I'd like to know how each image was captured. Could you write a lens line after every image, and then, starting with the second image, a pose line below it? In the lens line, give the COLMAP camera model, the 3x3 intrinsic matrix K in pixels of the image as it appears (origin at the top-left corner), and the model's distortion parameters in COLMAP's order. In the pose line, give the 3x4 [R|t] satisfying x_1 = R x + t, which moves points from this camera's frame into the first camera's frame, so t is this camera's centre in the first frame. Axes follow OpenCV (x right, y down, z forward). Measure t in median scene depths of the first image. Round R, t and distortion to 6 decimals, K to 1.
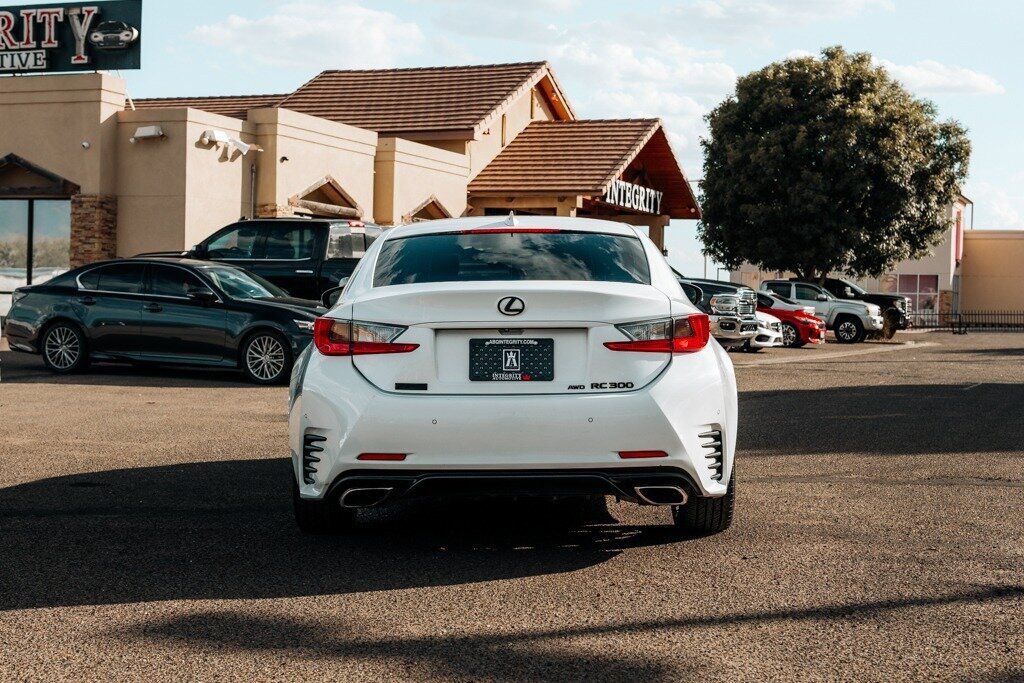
lens RADIAL K [[1479.0, 0, 506.1], [0, 1479.0, 340.9], [0, 0, 1]] dist [0.009678, 0.000000]
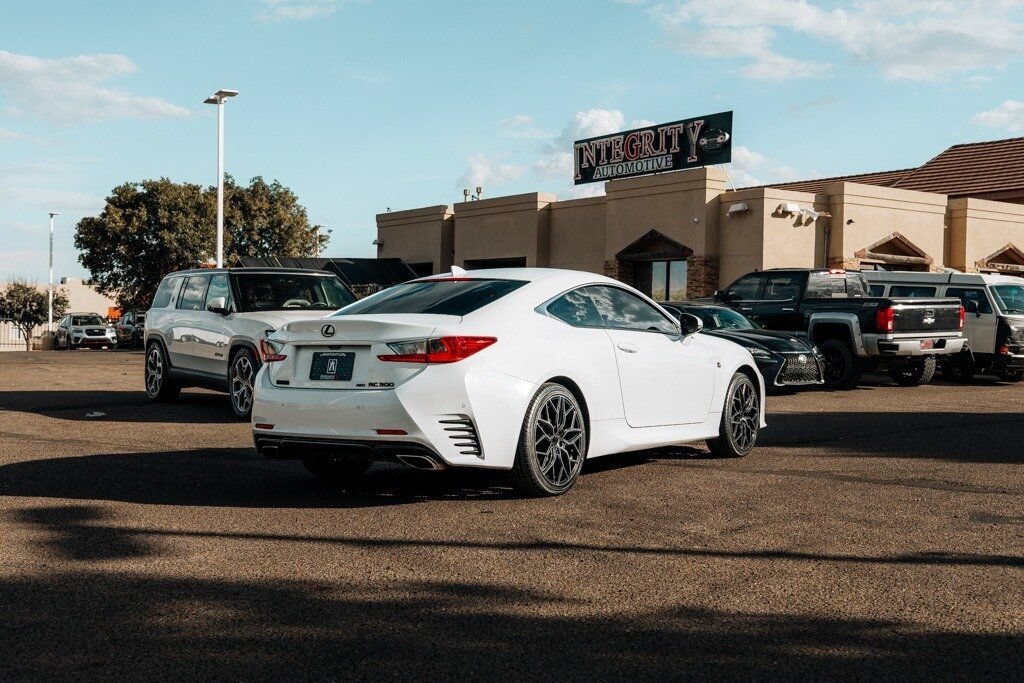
lens RADIAL K [[1122.8, 0, 513.3], [0, 1122.8, 343.7], [0, 0, 1]] dist [0.055705, 0.000000]
pose [[0.837099, 0.002923, -0.547044, 0.147328], [-0.012974, 0.999811, -0.014511, 0.000743], [0.546898, 0.019244, 0.836978, 0.025524]]
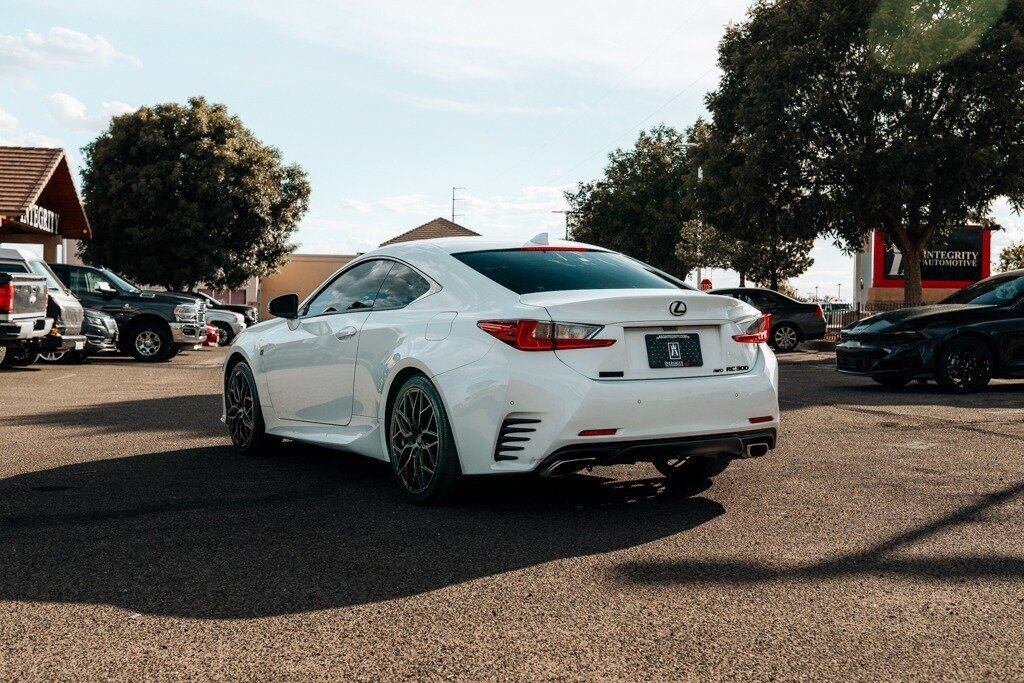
lens RADIAL K [[1235.3, 0, 505.1], [0, 1235.3, 347.3], [0, 0, 1]] dist [0.034233, 0.000000]
pose [[0.862217, -0.021331, 0.506089, -0.123154], [0.020370, 0.999765, 0.007436, -0.000196], [-0.506129, 0.003898, 0.862449, 0.029247]]
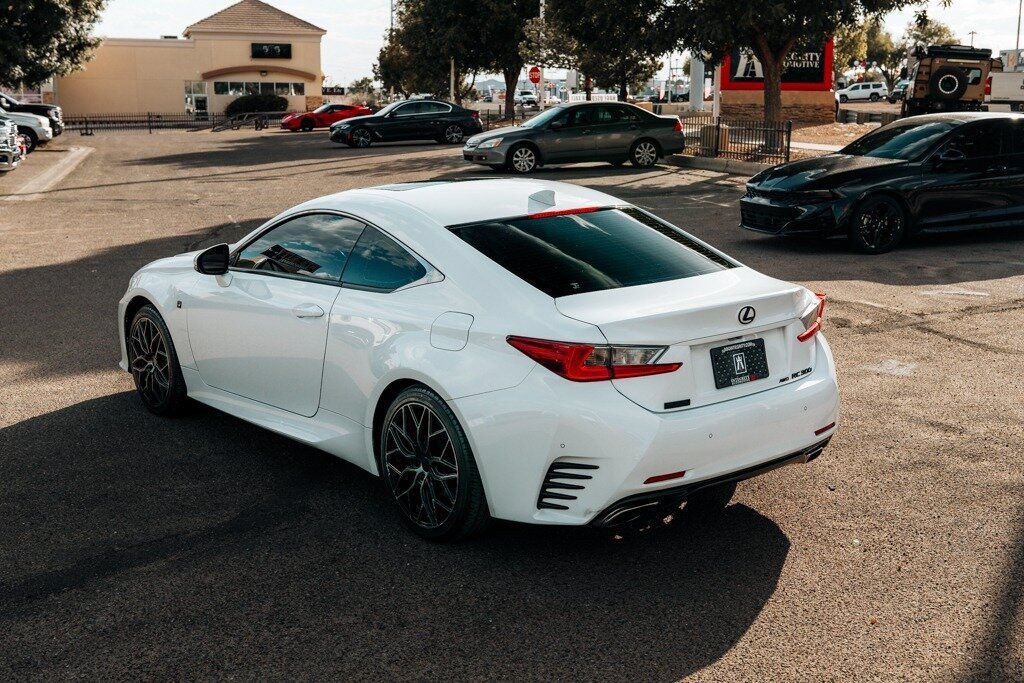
lens RADIAL K [[1235.3, 0, 515.4], [0, 1235.3, 336.6], [0, 0, 1]] dist [0.034233, 0.000000]
pose [[0.771327, -0.138357, 0.621218, -0.126247], [0.030625, 0.983022, 0.180912, -0.032405], [-0.635702, -0.120517, 0.762469, 0.078765]]
